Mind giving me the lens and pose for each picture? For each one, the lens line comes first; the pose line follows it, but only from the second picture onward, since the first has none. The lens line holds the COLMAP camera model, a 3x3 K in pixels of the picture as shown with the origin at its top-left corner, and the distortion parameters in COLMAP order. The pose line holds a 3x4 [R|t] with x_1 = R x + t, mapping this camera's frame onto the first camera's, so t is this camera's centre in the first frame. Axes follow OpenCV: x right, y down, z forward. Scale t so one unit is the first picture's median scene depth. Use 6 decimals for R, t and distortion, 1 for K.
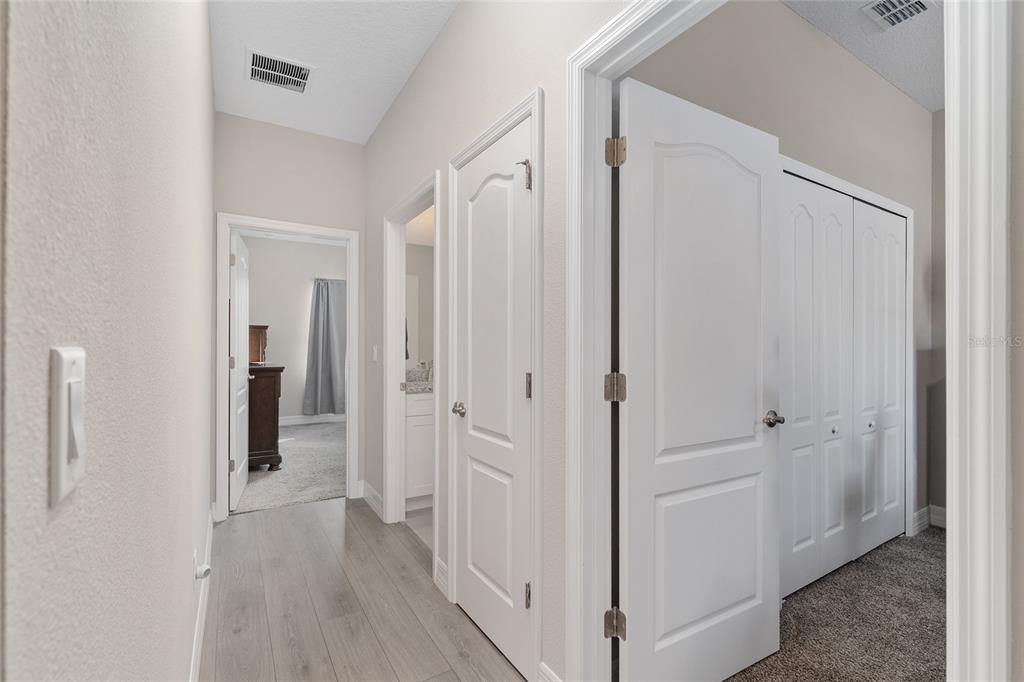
lens RADIAL K [[438.7, 0, 511.0], [0, 438.7, 345.1], [0, 0, 1]] dist [-0.003639, -0.000189]
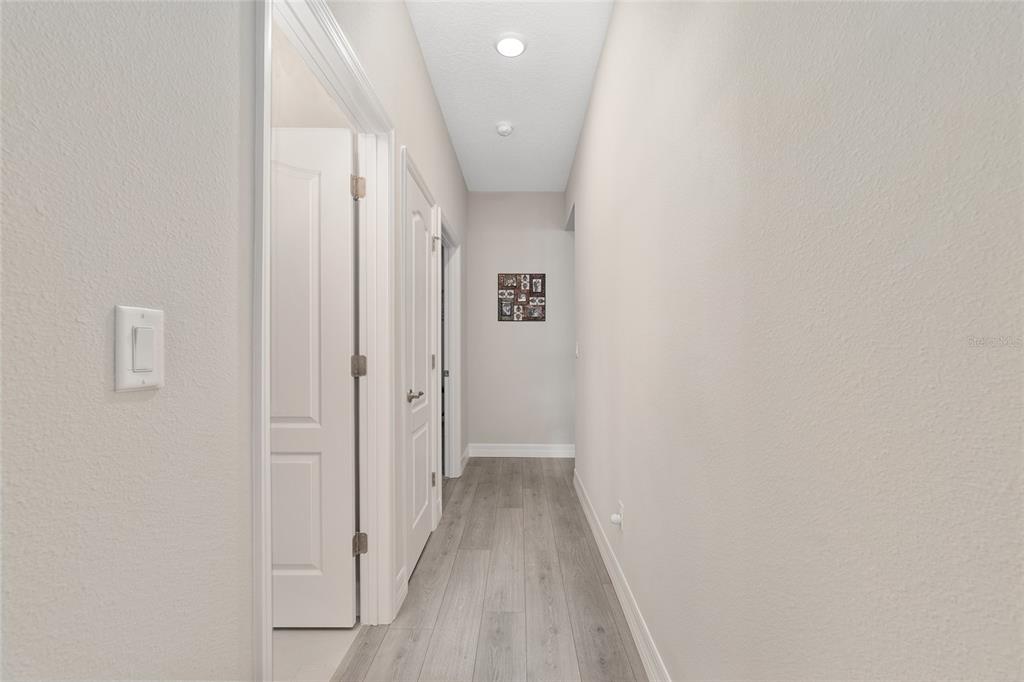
lens RADIAL K [[426.2, 0, 508.1], [0, 426.2, 341.5], [0, 0, 1]] dist [-0.009276, 0.000137]
pose [[-0.828223, 0.000633, 0.560399, -0.957247], [-0.002149, 0.999988, -0.004305, 0.022455], [-0.560395, -0.004770, -0.828212, 1.843016]]
